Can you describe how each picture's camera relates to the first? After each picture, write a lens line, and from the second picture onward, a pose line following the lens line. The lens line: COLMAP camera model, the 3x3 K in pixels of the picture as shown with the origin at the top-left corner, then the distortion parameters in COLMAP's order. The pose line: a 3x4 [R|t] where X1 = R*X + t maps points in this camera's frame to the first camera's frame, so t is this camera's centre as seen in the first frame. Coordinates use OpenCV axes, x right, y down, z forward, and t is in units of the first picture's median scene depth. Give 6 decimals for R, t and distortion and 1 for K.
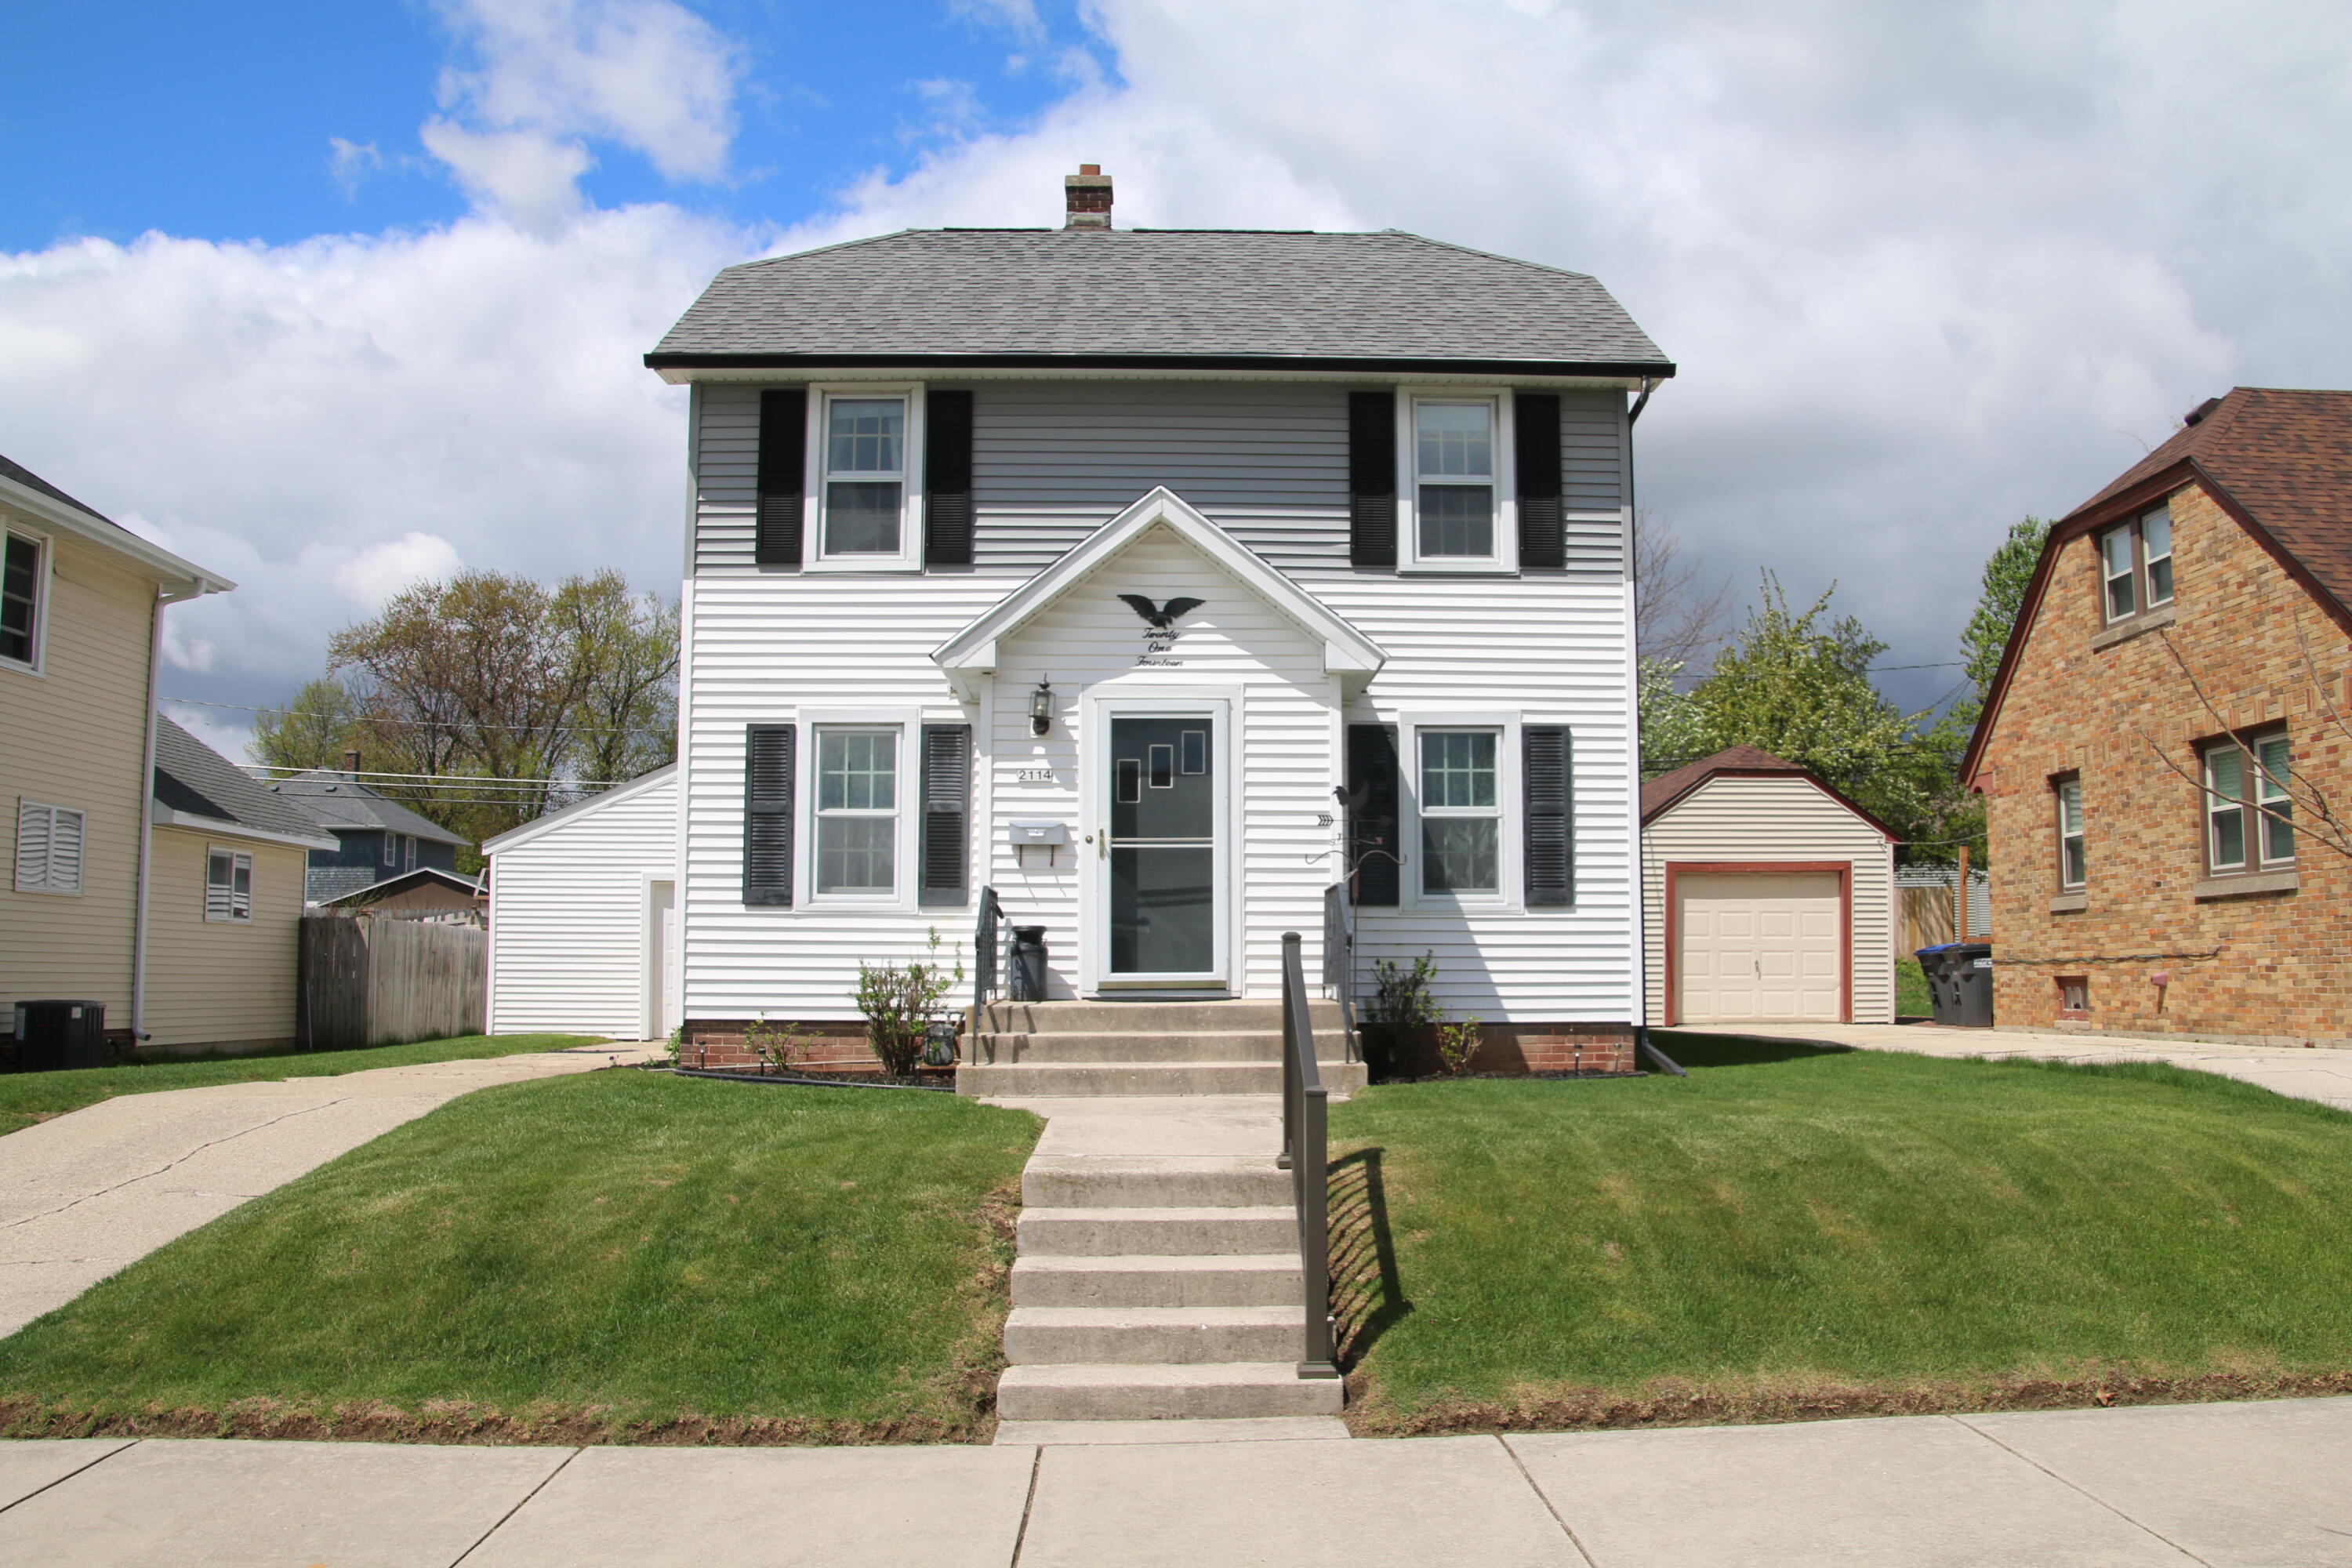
lens RADIAL K [[1937.9, 0, 1206.1], [0, 1937.9, 779.5], [0, 0, 1]] dist [-0.156042, 0.087197]
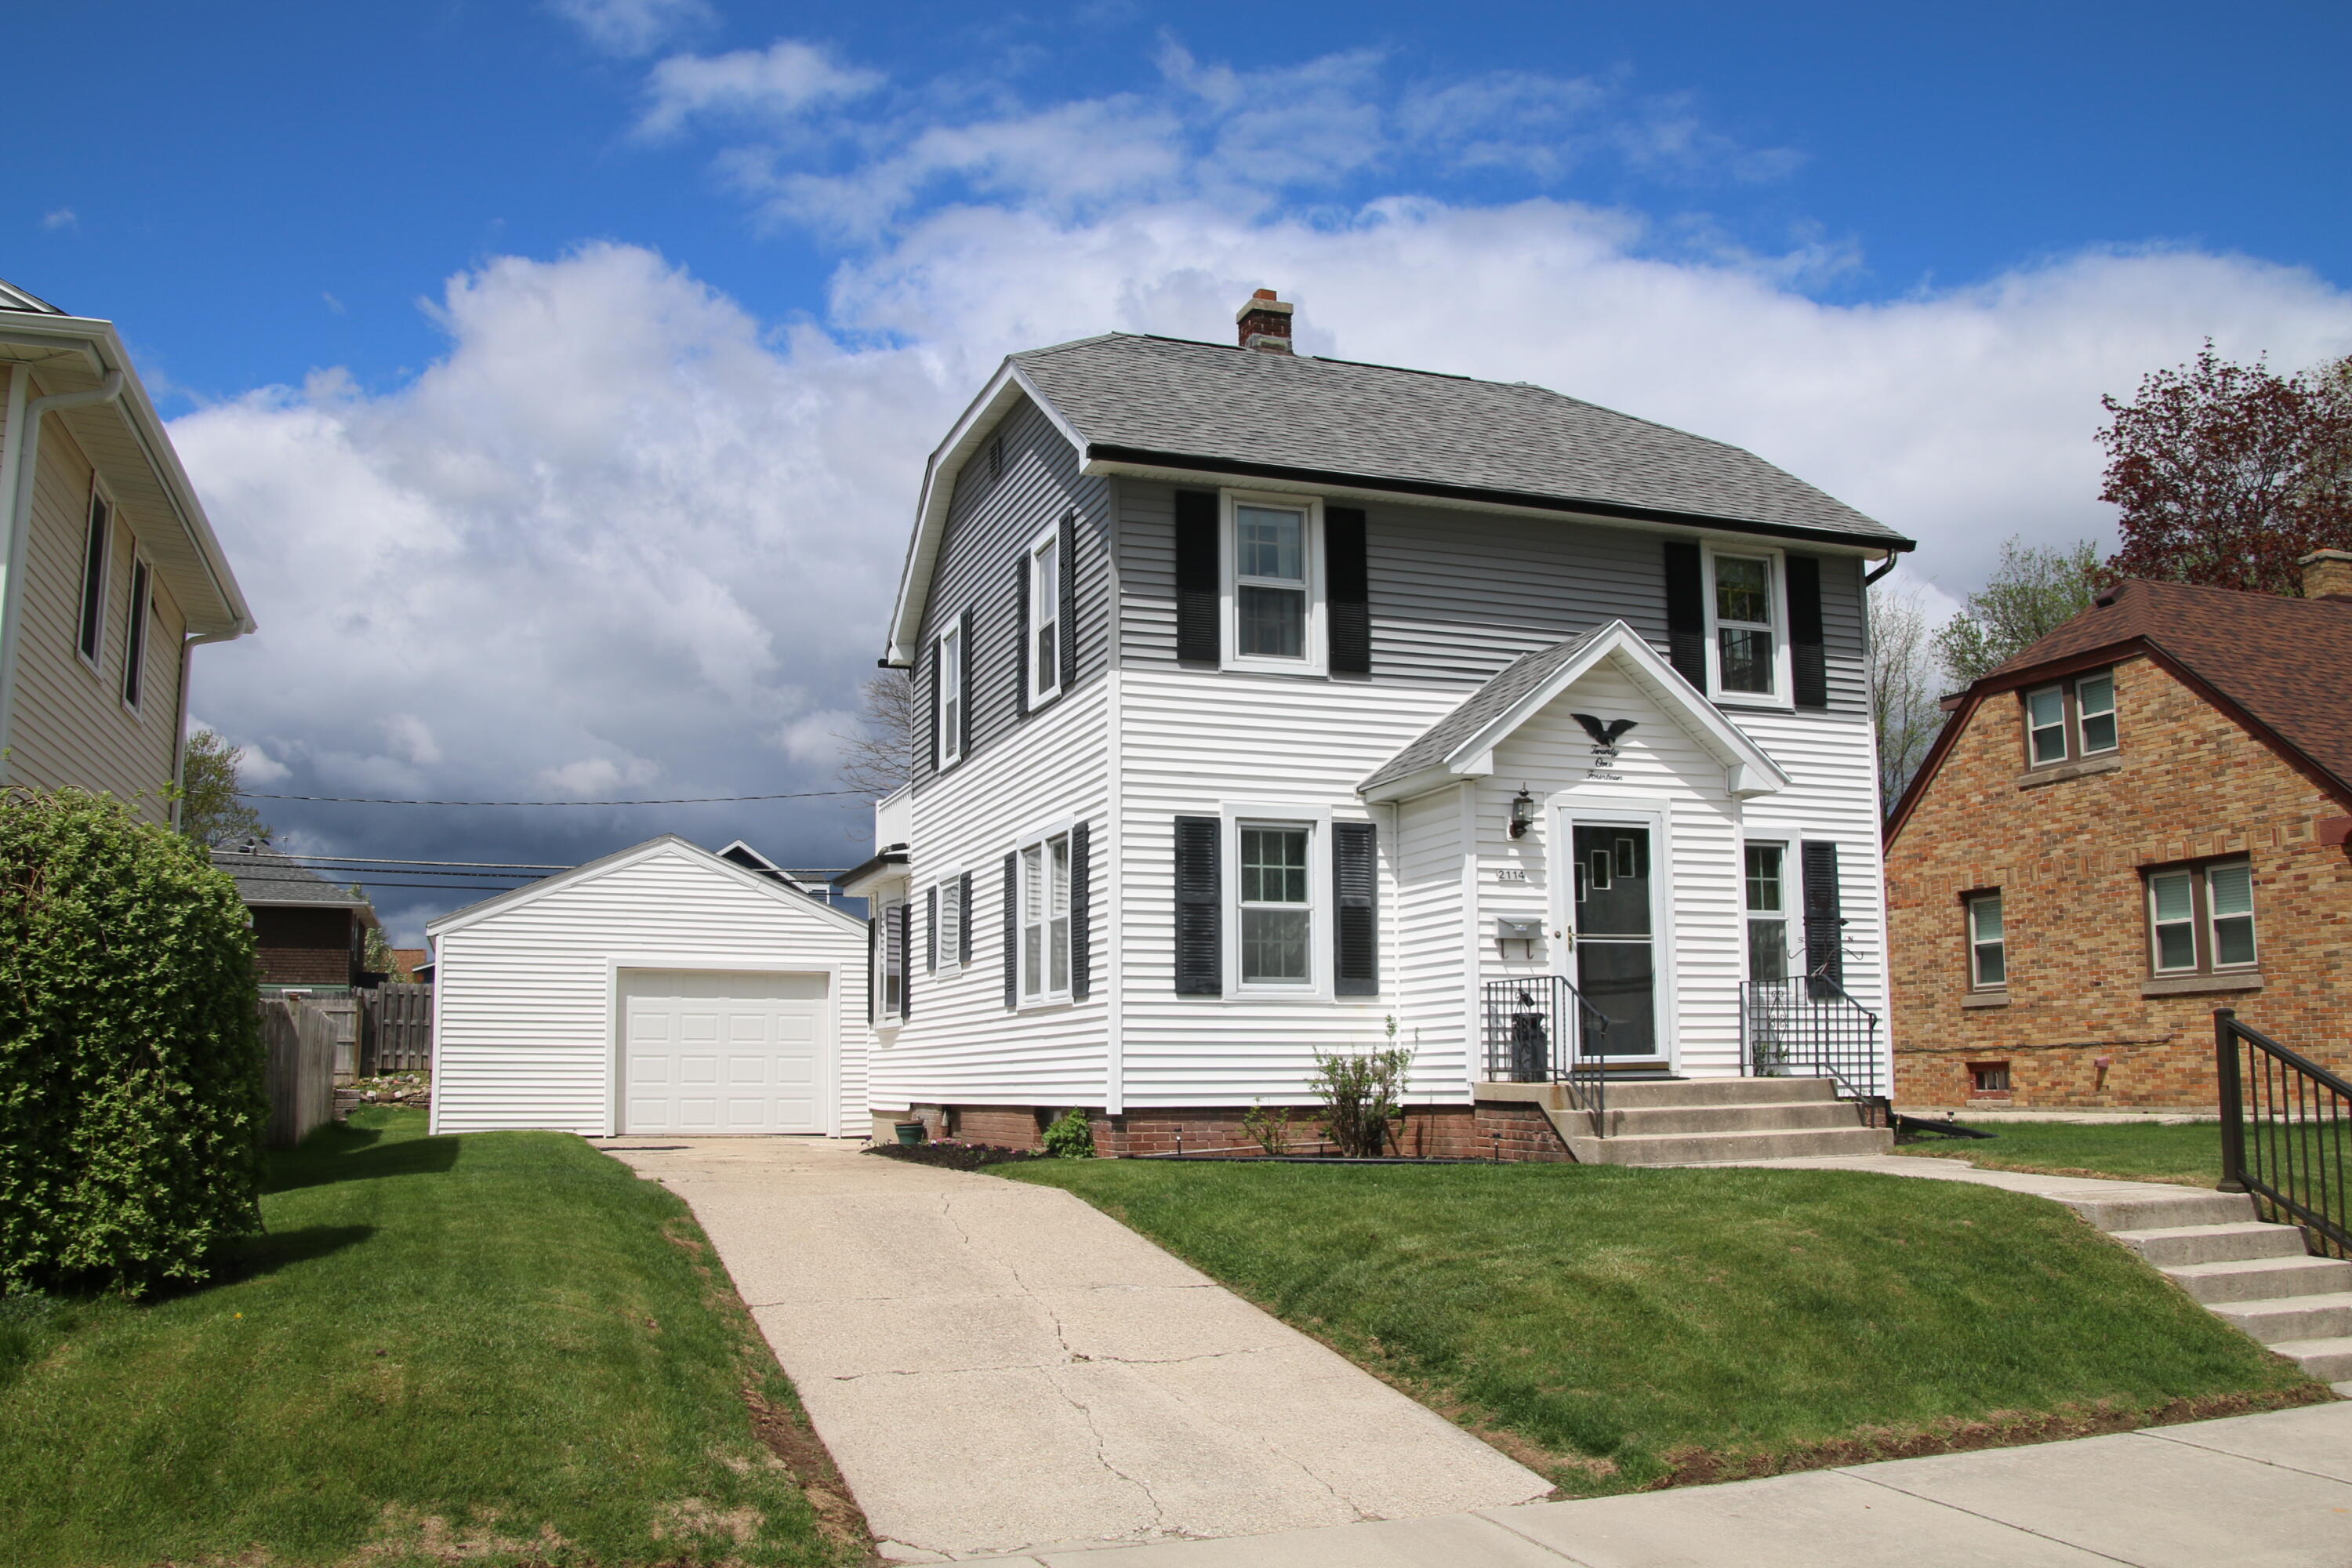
lens RADIAL K [[1967.7, 0, 1176.0], [0, 1967.7, 784.0], [0, 0, 1]] dist [-0.151950, 0.099842]
pose [[0.950779, 0.041595, 0.307067, -0.550756], [-0.027345, 0.998346, -0.050567, 0.006841], [-0.308662, 0.039681, 0.950344, 0.007100]]
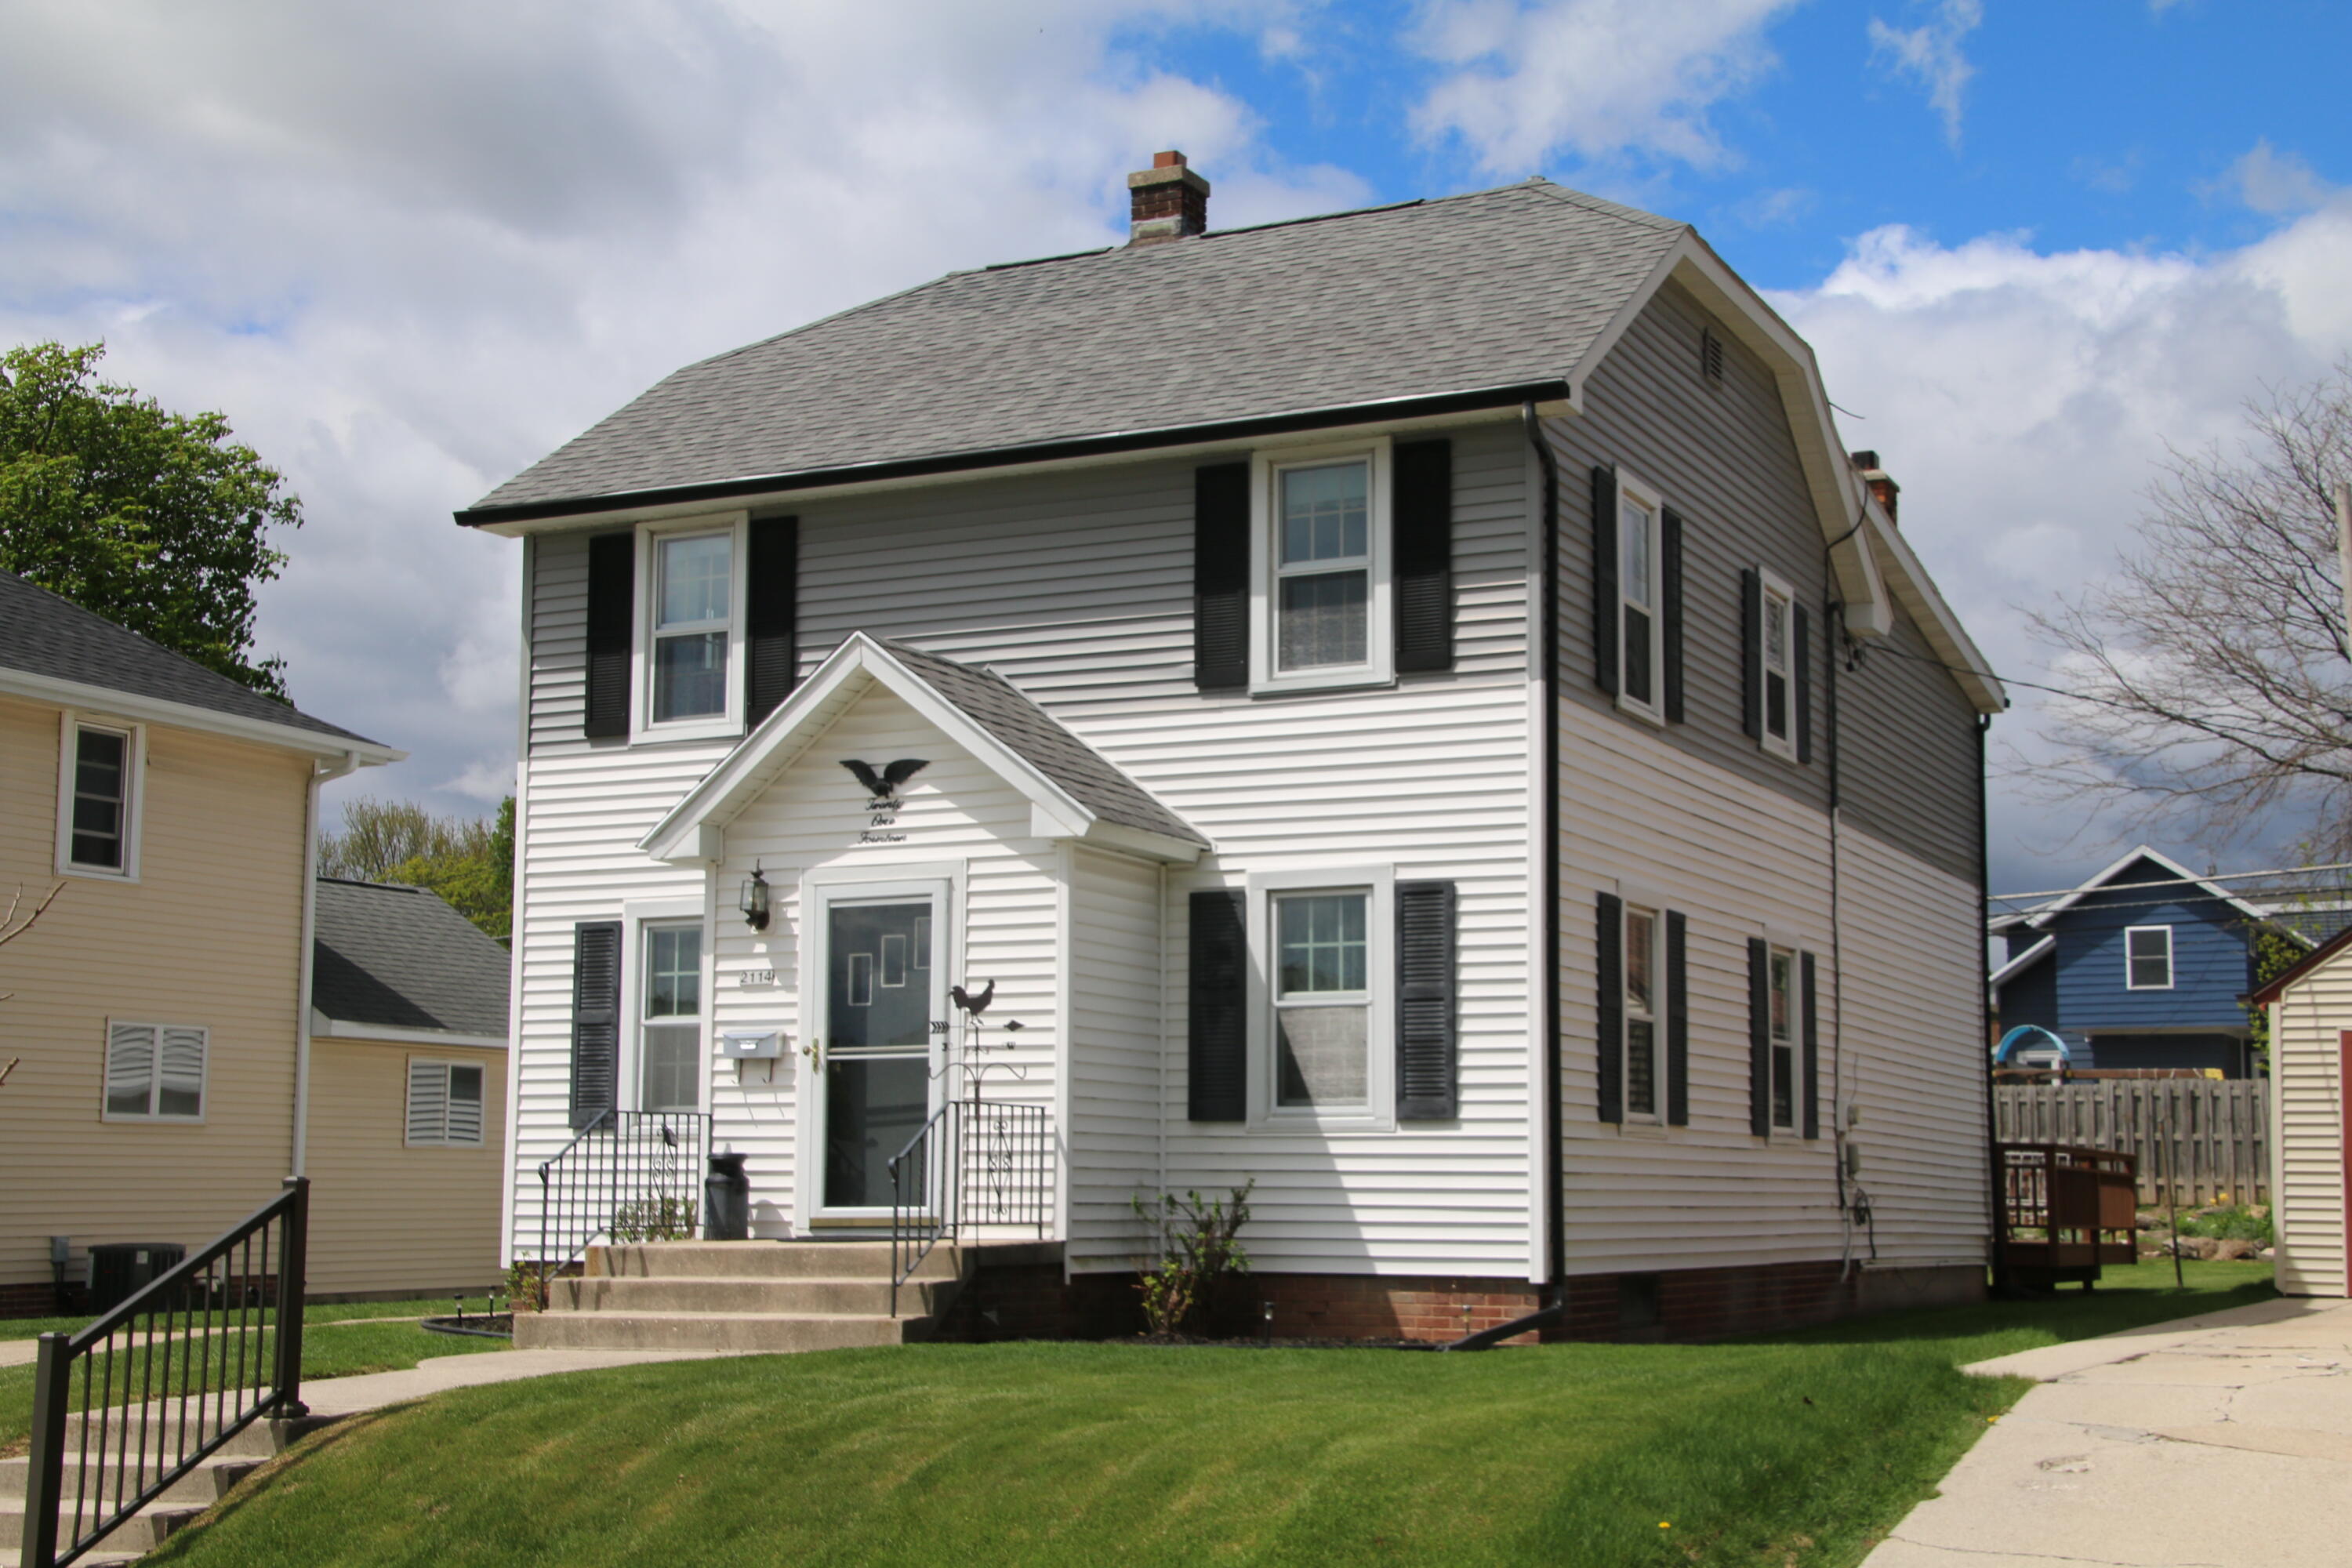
lens RADIAL K [[3016.5, 0, 1175.9], [0, 3016.5, 821.2], [0, 0, 1]] dist [0.050131, 0.036385]
pose [[0.884983, -0.055463, -0.462308, 0.637131], [0.045433, 0.998428, -0.032811, -0.017256], [0.463401, 0.008033, 0.886112, -0.097531]]
